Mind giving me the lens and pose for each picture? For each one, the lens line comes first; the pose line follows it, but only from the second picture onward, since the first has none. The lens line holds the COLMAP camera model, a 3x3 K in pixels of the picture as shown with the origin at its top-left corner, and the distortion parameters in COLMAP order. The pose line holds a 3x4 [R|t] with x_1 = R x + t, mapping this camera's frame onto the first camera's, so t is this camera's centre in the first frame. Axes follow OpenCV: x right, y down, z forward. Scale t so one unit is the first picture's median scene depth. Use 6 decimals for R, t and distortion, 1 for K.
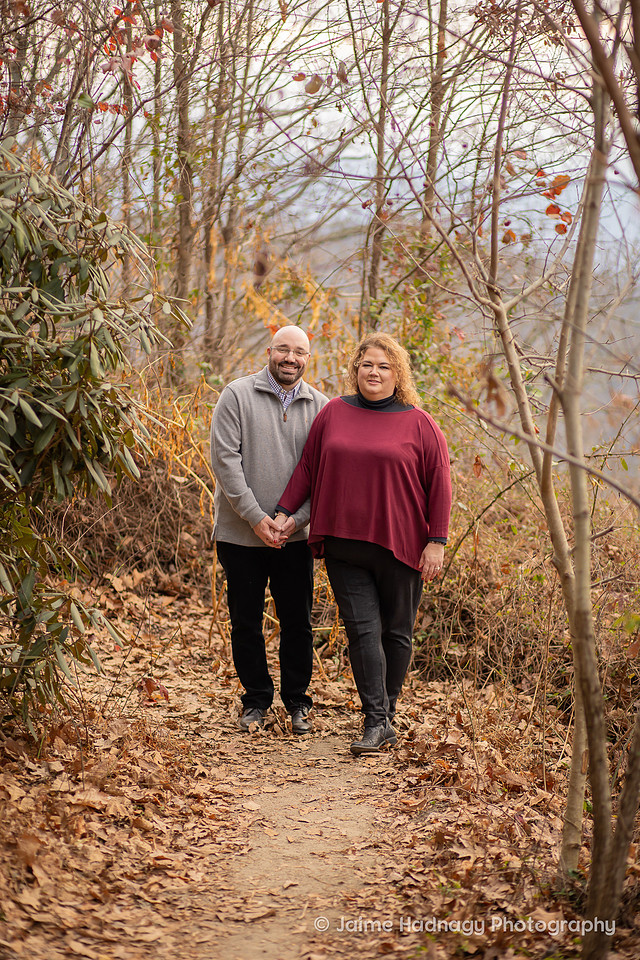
lens RADIAL K [[3337.3, 0, 321.0], [0, 3337.3, 476.8], [0, 0, 1]] dist [-0.090154, 0.000000]
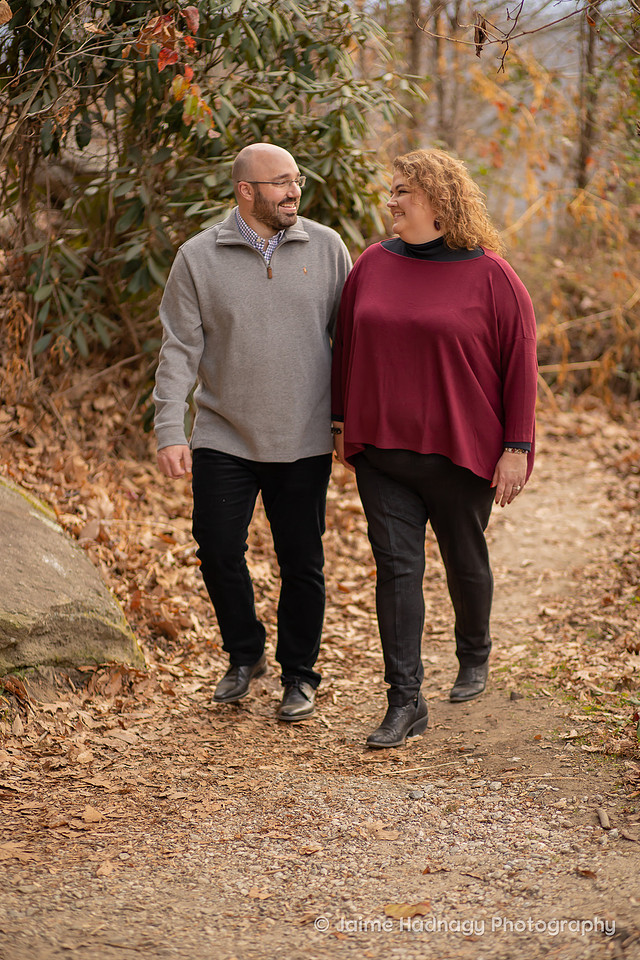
lens RADIAL K [[3337.3, 0, 321.2], [0, 3337.3, 484.5], [0, 0, 1]] dist [-0.090154, 0.000000]
pose [[0.996626, -0.036360, -0.073584, 0.005259], [0.040930, 0.997263, 0.061578, 0.015987], [0.071143, -0.064382, 0.995386, -0.168180]]
